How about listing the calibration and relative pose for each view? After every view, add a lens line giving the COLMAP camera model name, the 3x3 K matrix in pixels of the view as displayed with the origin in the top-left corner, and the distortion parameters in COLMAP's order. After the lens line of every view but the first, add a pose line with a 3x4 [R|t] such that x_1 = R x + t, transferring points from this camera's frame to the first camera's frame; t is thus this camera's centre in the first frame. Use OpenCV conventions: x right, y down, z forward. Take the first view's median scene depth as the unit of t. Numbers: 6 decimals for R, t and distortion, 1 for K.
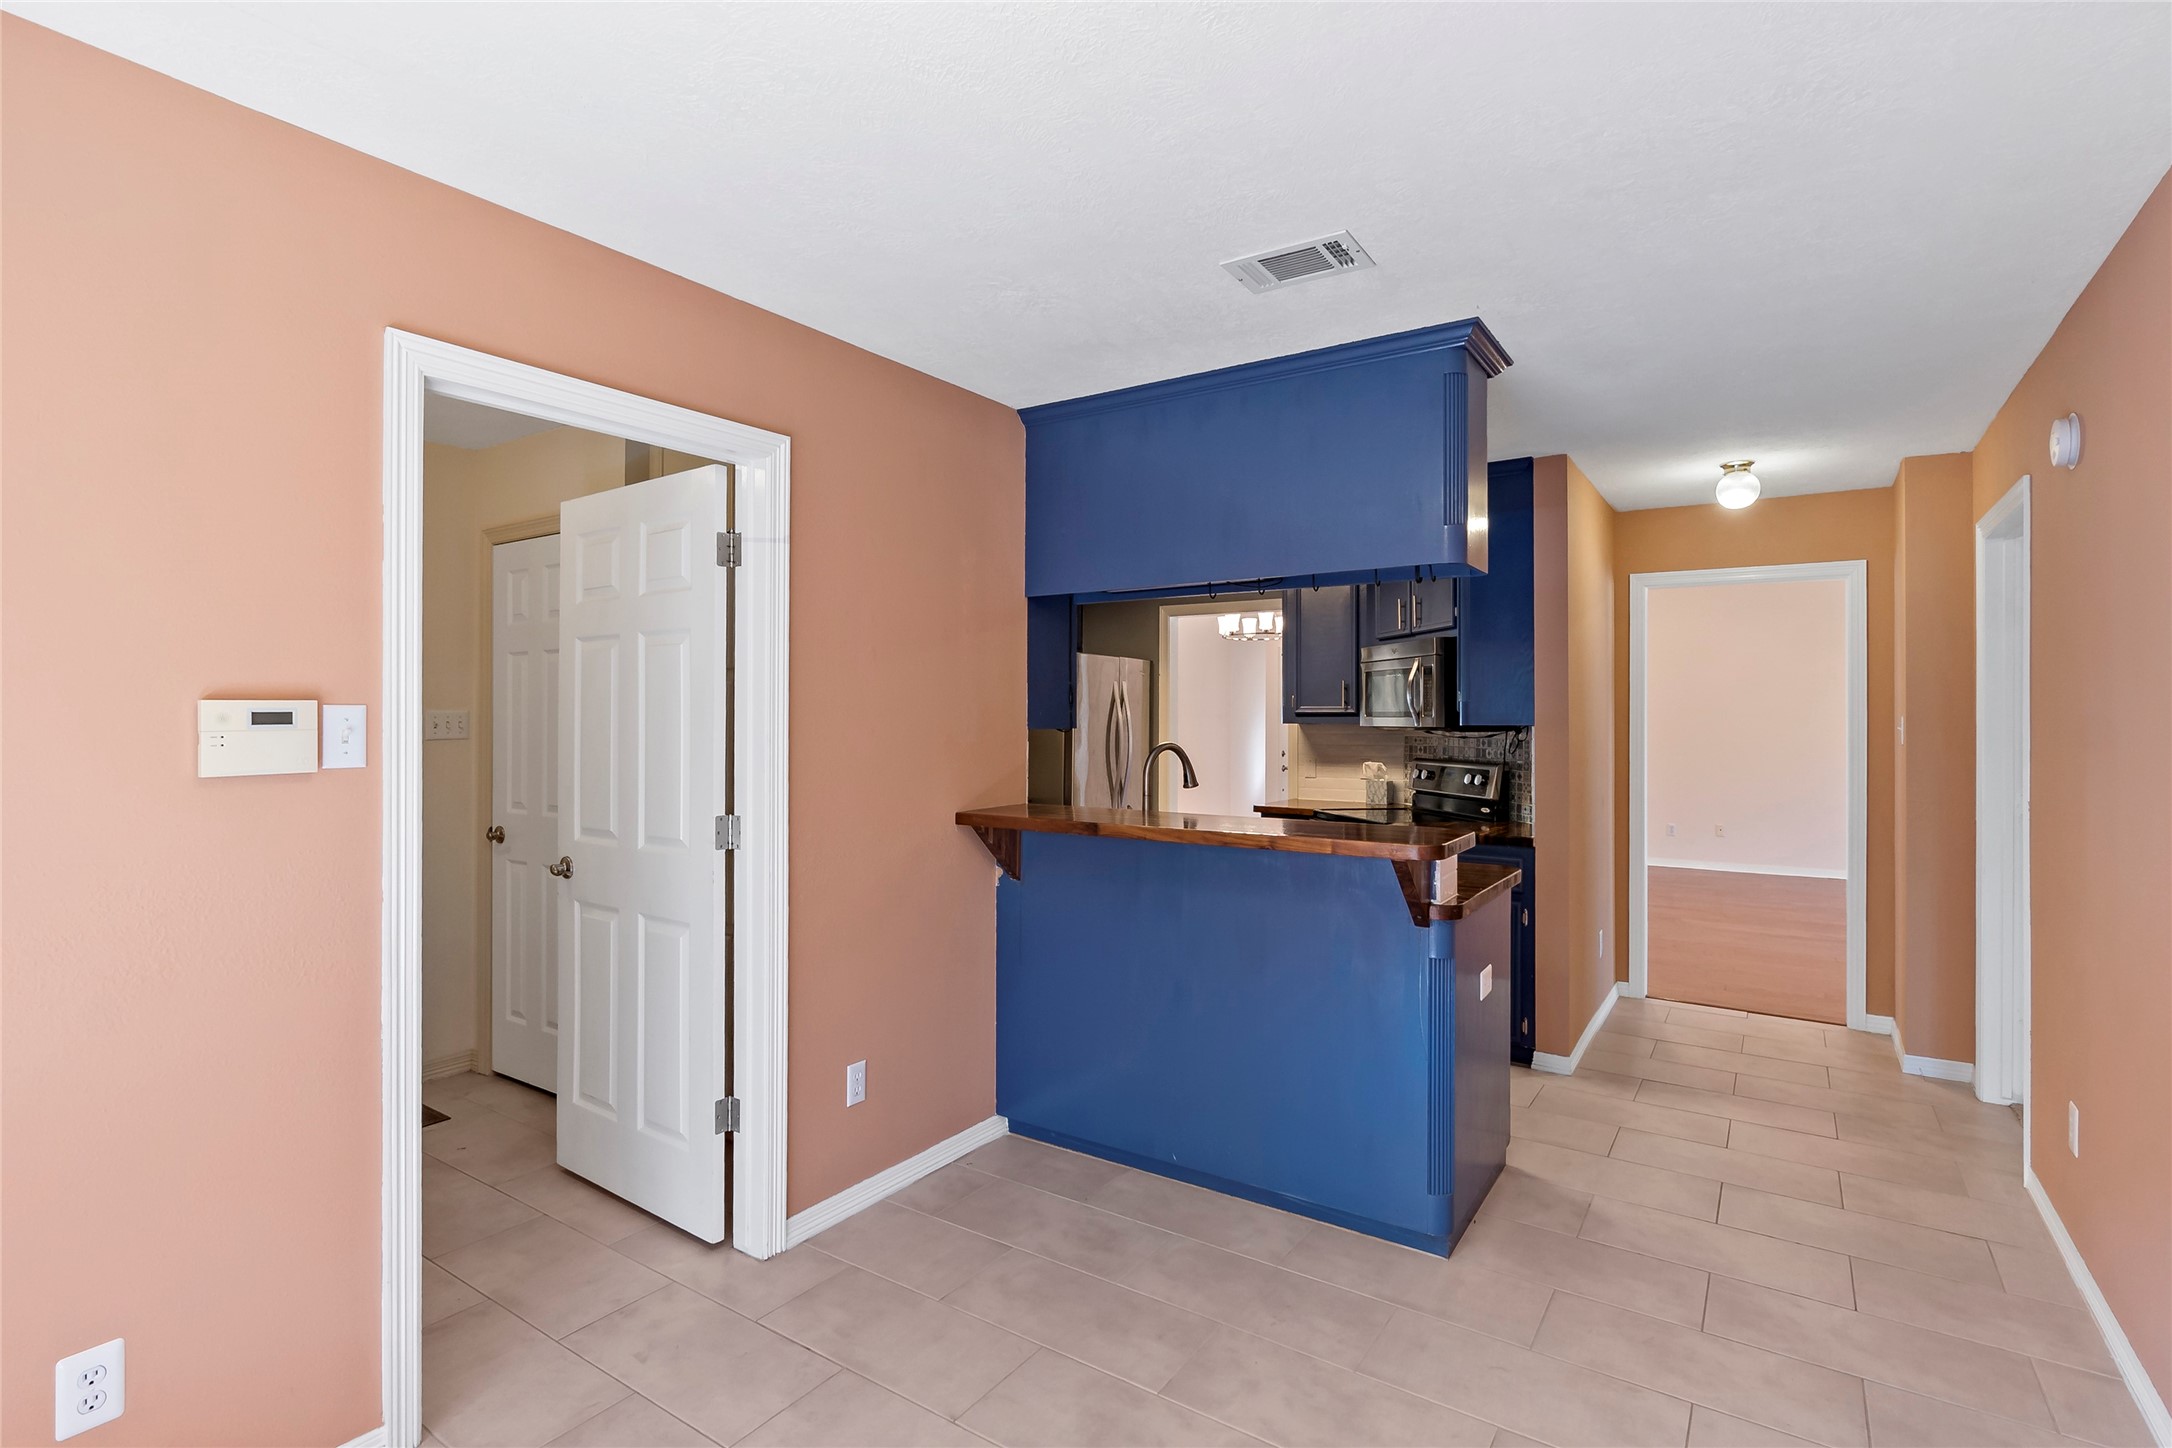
lens RADIAL K [[1023.7, 0, 1075.5], [0, 1023.7, 723.3], [0, 0, 1]] dist [-0.003684, -0.000465]
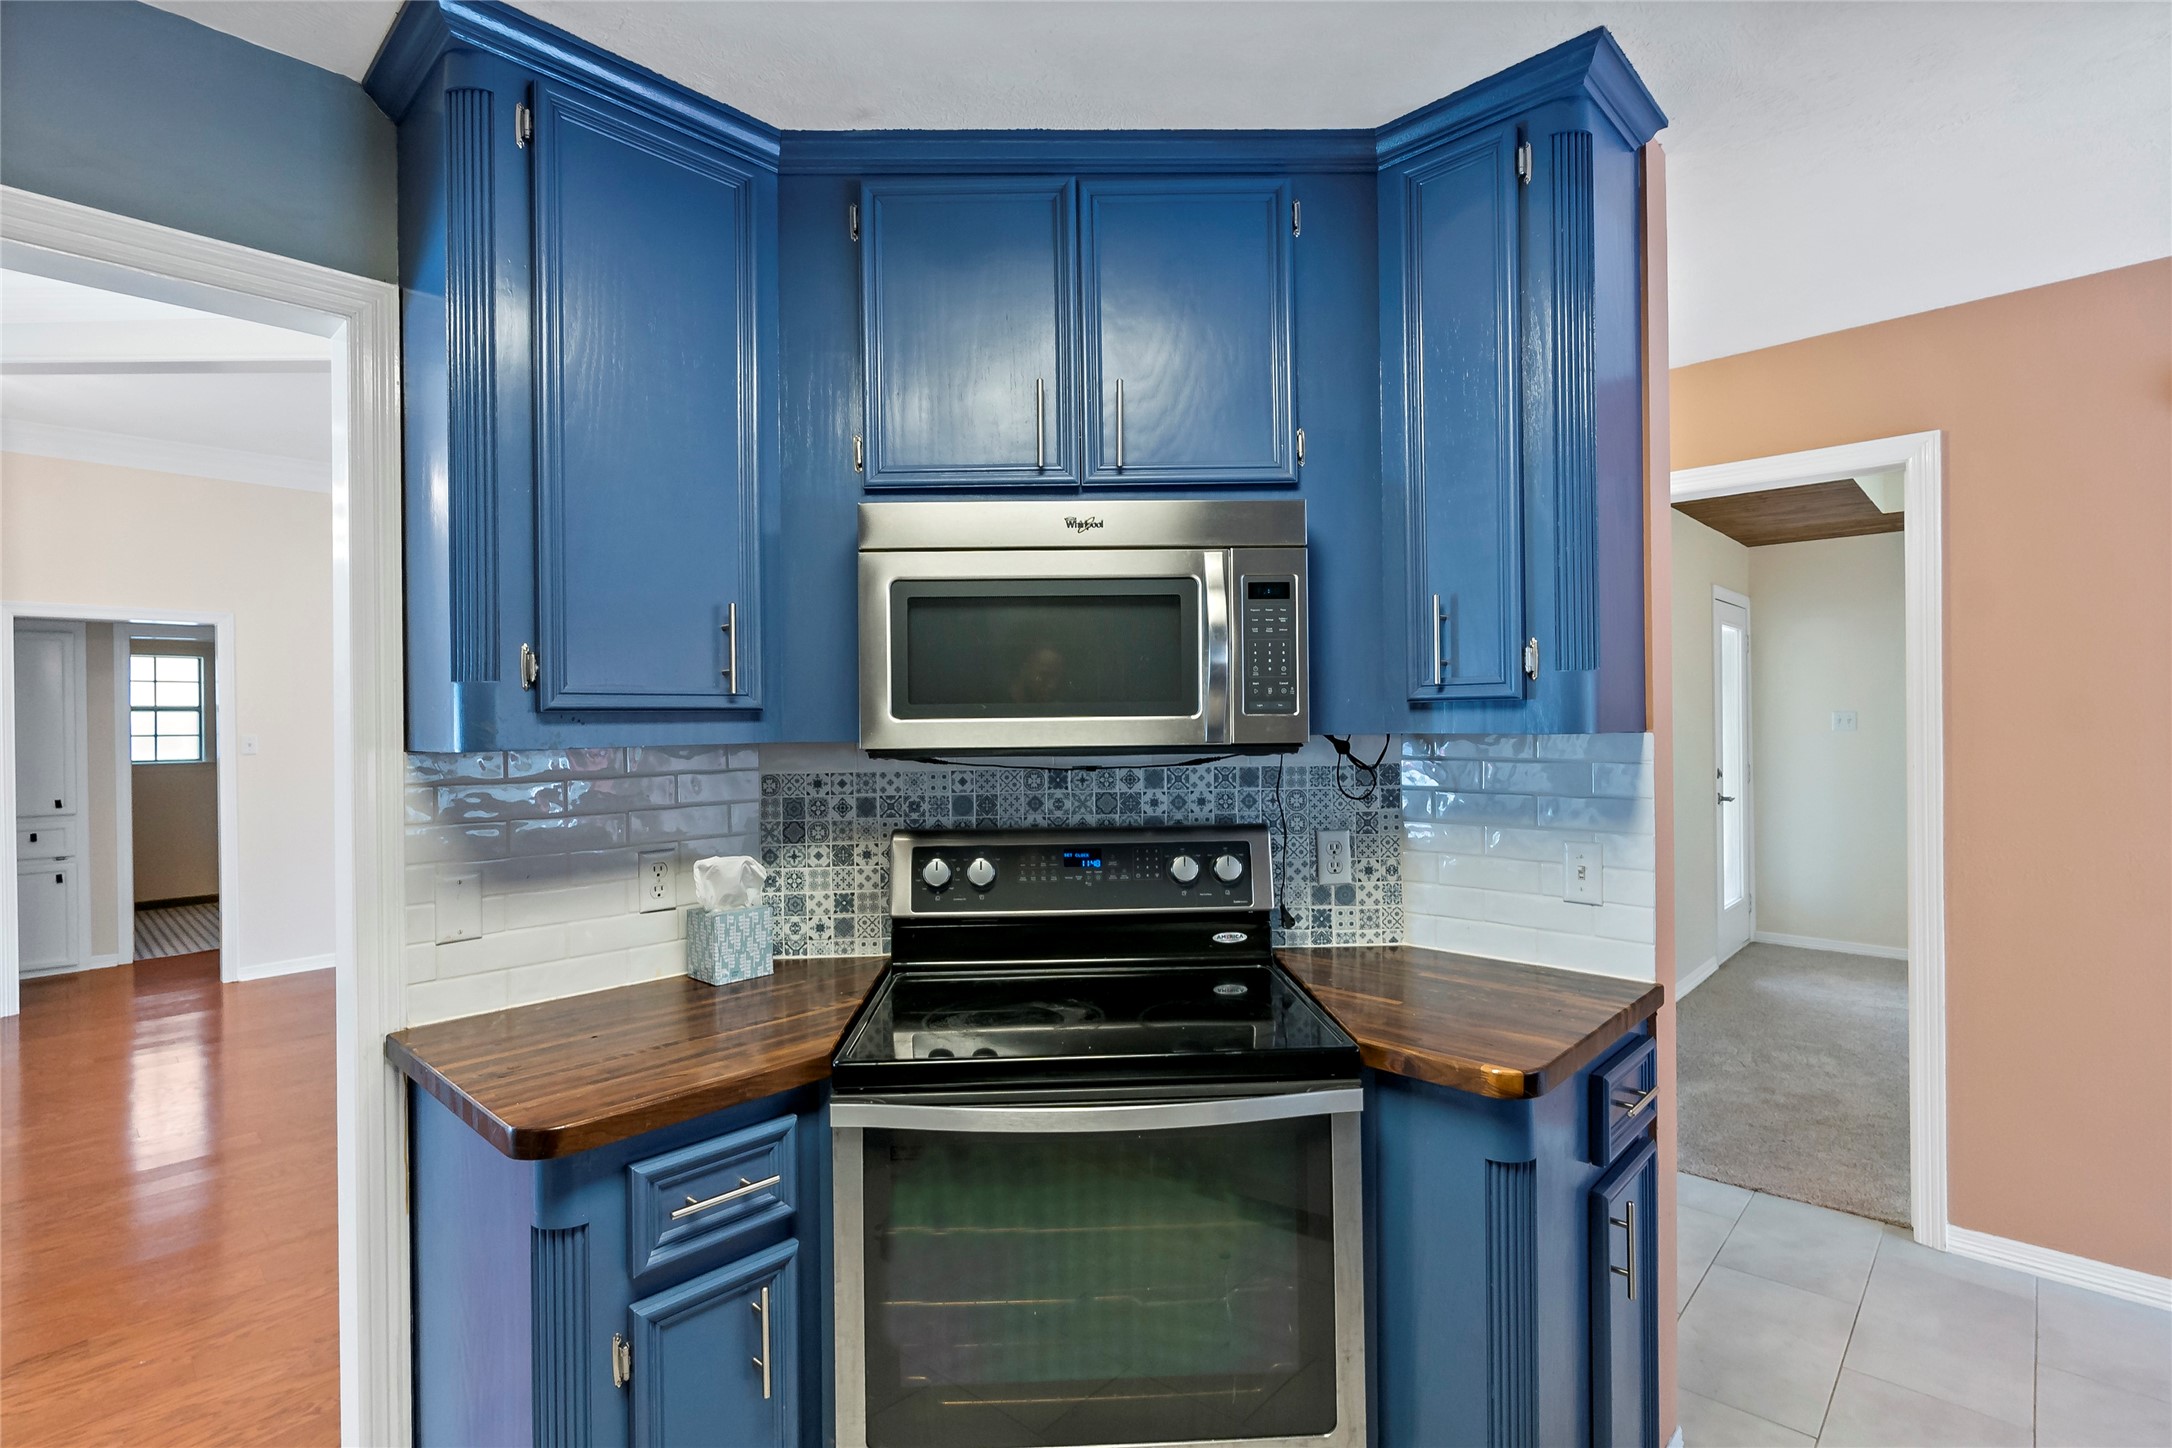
lens RADIAL K [[1023.7, 0, 1075.5], [0, 1023.7, 723.3], [0, 0, 1]] dist [-0.003684, -0.000465]
pose [[0.153396, -0.002543, 0.988161, -0.026718], [0.015957, 0.999873, 0.000096, -0.004735], [-0.988036, 0.015753, 0.153417, 0.980030]]
